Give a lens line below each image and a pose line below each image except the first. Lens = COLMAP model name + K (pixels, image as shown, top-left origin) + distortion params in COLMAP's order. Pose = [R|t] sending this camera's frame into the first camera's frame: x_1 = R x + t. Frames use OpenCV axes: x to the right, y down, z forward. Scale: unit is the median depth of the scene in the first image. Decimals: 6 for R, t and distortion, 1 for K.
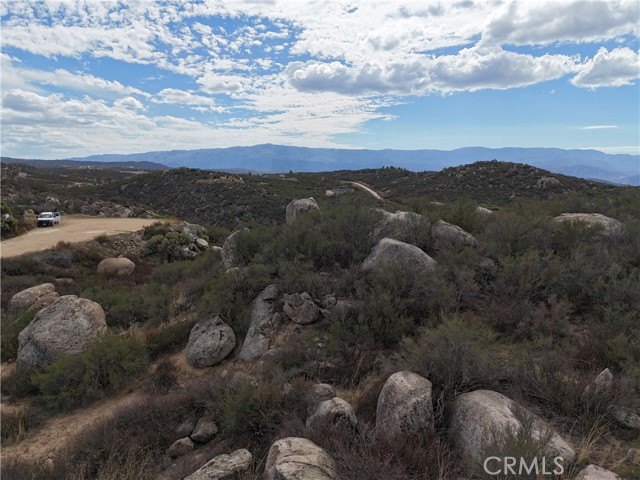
lens RADIAL K [[469.6, 0, 321.7], [0, 469.6, 238.1], [0, 0, 1]] dist [0.071856, -0.072002]
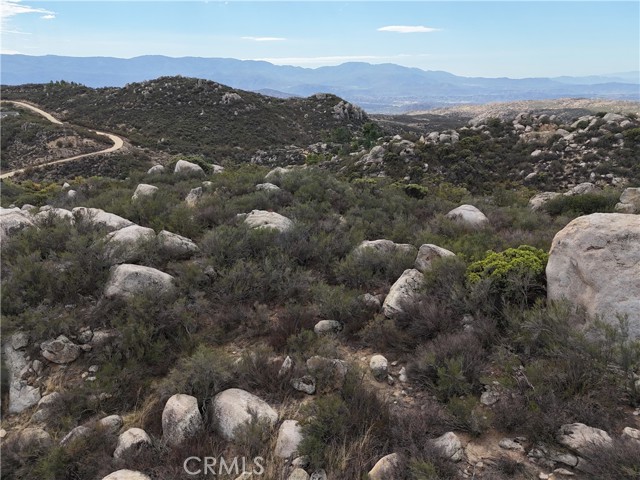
lens RADIAL K [[469.6, 0, 321.7], [0, 469.6, 238.1], [0, 0, 1]] dist [0.071856, -0.072002]
pose [[0.812009, -0.195273, 0.550009, -0.138149], [0.095832, 0.974187, 0.204390, -0.352622], [-0.575724, -0.113258, 0.809762, -0.327809]]
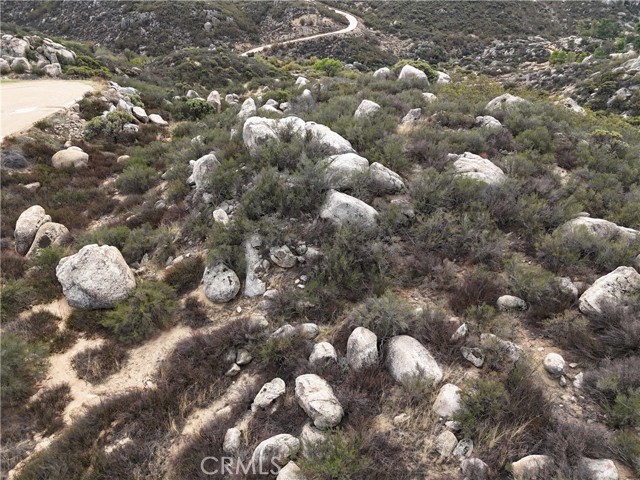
lens RADIAL K [[469.6, 0, 321.7], [0, 469.6, 238.1], [0, 0, 1]] dist [0.071856, -0.072002]
pose [[0.986834, -0.090208, 0.134245, -0.138863], [0.031185, 0.920562, 0.389349, -0.550905], [-0.158704, -0.380036, 0.911255, -0.361233]]
